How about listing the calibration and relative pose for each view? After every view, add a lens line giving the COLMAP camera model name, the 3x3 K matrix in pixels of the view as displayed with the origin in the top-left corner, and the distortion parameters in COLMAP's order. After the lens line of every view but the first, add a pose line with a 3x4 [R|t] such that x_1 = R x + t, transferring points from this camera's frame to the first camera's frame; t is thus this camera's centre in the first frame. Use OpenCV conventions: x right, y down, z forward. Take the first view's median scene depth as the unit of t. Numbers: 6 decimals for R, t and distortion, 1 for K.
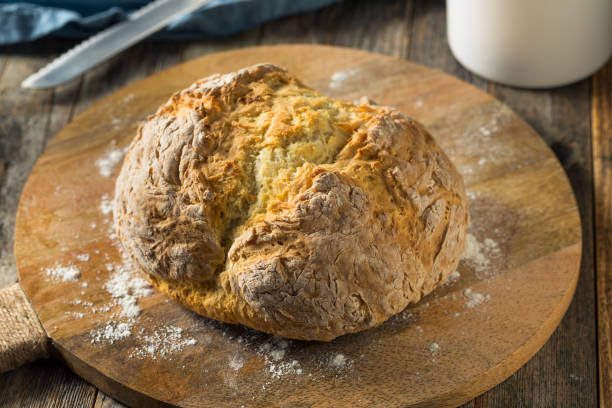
lens RADIAL K [[1947.5, 0, 304.4], [0, 1947.5, 205.8], [0, 0, 1]] dist [0.097101, 0.000000]
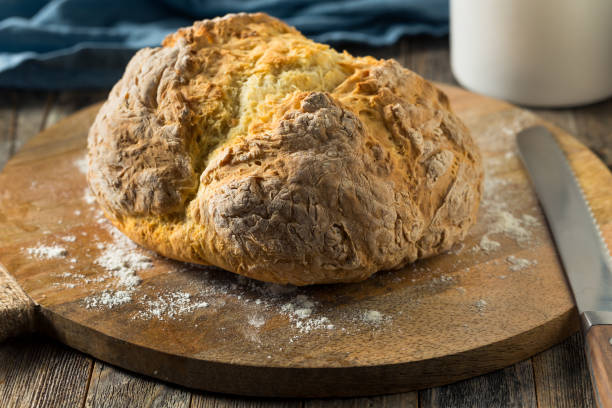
lens RADIAL K [[2123.1, 0, 300.0], [0, 2123.1, 203.0], [0, 0, 1]] dist [0.065498, 0.000000]
pose [[0.994348, 0.062999, -0.085459, 0.087950], [-0.081260, 0.969627, -0.230694, 0.250902], [0.068330, 0.236335, 0.969266, 0.064946]]
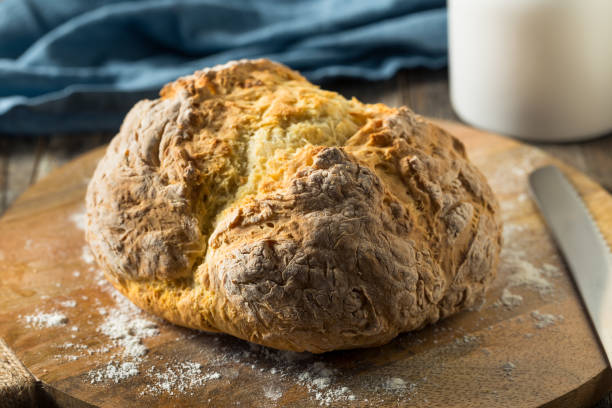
lens RADIAL K [[1947.5, 0, 303.3], [0, 1947.5, 203.7], [0, 0, 1]] dist [0.097101, 0.000000]
pose [[0.997457, 0.039569, -0.059281, 0.049545], [-0.051650, 0.974437, -0.218644, 0.186588], [0.049114, 0.221149, 0.974002, 0.178842]]
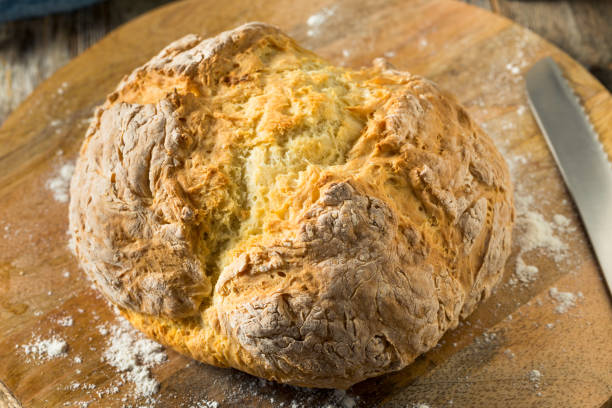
lens RADIAL K [[1947.5, 0, 306.9], [0, 1947.5, 208.8], [0, 0, 1]] dist [0.097101, 0.000000]
pose [[0.999412, -0.033962, 0.004815, -0.004834], [0.033096, 0.991625, 0.124839, -0.101648], [-0.009015, -0.124606, 0.992165, 0.216862]]
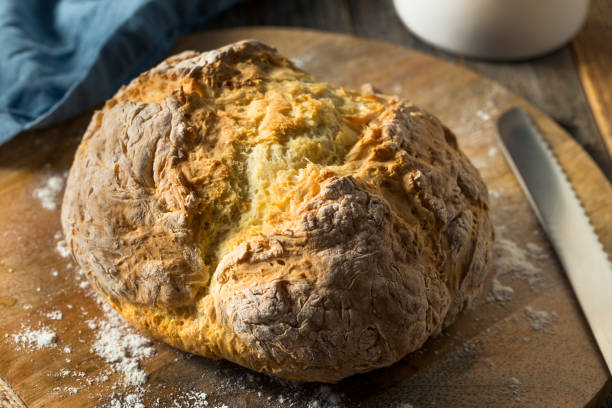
lens RADIAL K [[1947.5, 0, 303.0], [0, 1947.5, 201.5], [0, 0, 1]] dist [0.097101, 0.000000]
pose [[0.996294, 0.019606, 0.083754, -0.069389], [-0.020261, 0.999770, 0.006979, -0.011680], [-0.083598, -0.008650, 0.996462, 0.185976]]
